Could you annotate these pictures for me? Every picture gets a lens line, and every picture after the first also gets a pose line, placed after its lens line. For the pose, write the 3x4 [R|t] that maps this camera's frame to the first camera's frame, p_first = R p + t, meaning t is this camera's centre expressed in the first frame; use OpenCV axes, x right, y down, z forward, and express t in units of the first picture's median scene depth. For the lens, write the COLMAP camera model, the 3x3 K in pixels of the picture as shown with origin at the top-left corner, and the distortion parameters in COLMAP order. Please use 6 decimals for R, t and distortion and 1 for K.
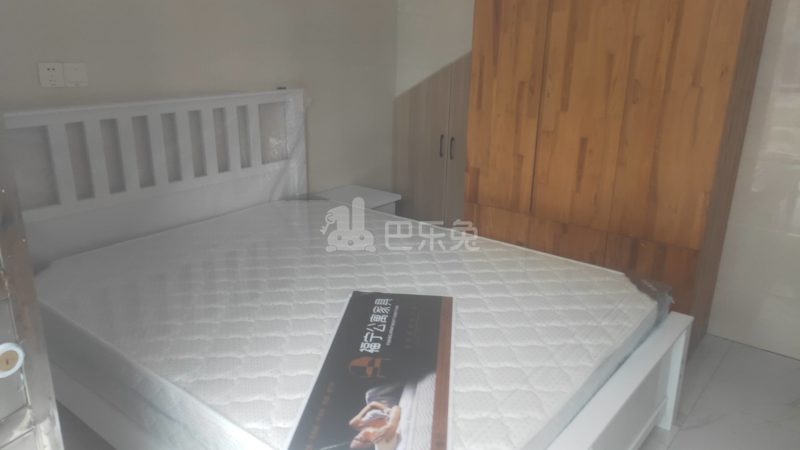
lens RADIAL K [[595.6, 0, 397.8], [0, 595.6, 223.1], [0, 0, 1]] dist [0.042305, -0.000658]
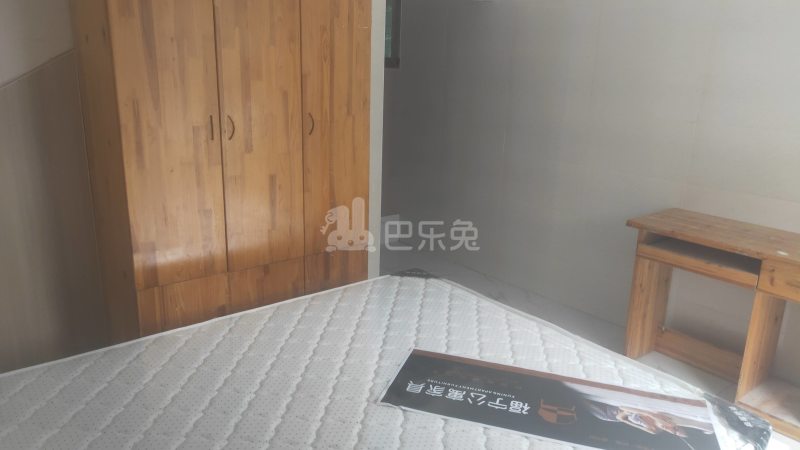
lens RADIAL K [[595.6, 0, 397.8], [0, 595.6, 223.1], [0, 0, 1]] dist [0.042305, -0.000658]
pose [[0.196988, -0.264143, 0.944153, -0.610798], [0.278413, 0.938447, 0.204459, -0.215003], [-0.940043, 0.222589, 0.258404, 0.576364]]
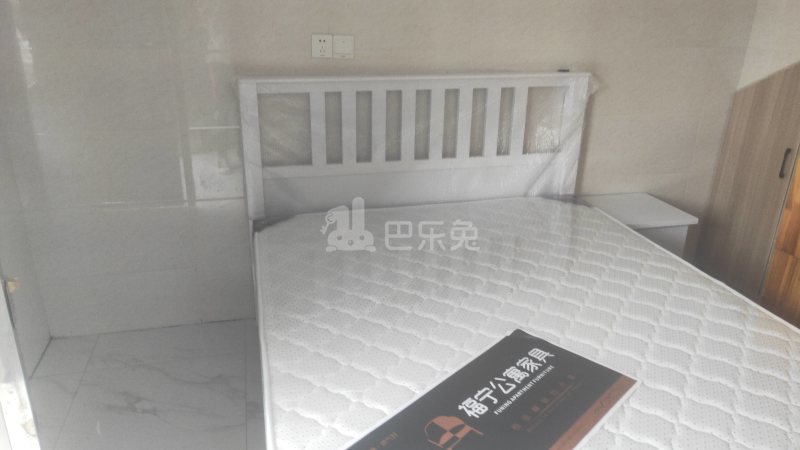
lens RADIAL K [[595.6, 0, 397.8], [0, 595.6, 223.1], [0, 0, 1]] dist [0.042305, -0.000658]
pose [[0.799771, 0.217170, -0.559645, 0.178636], [-0.191391, 0.975863, 0.105174, -0.066119], [0.568977, 0.022996, 0.822032, 0.182834]]
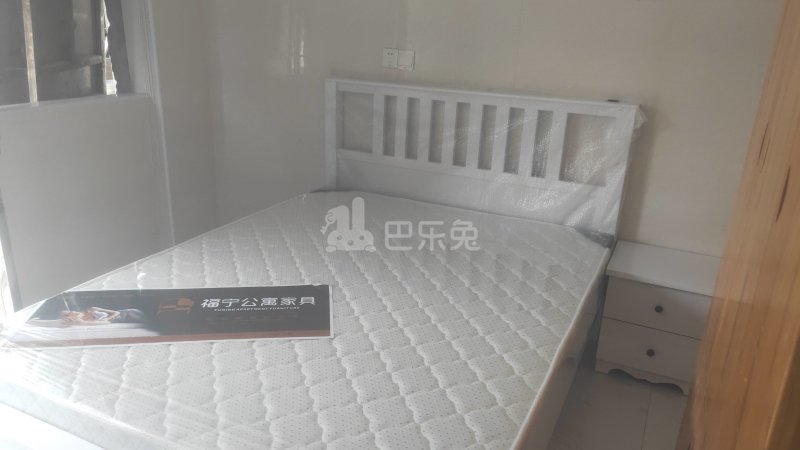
lens RADIAL K [[588.2, 0, 400.0], [0, 588.2, 225.0], [0, 0, 1]] dist [0.007264, 0.000920]
pose [[0.234237, 0.315124, -0.919690, 0.648348], [-0.335416, 0.914117, 0.227787, -0.187470], [0.912485, 0.255123, 0.319818, 0.621044]]
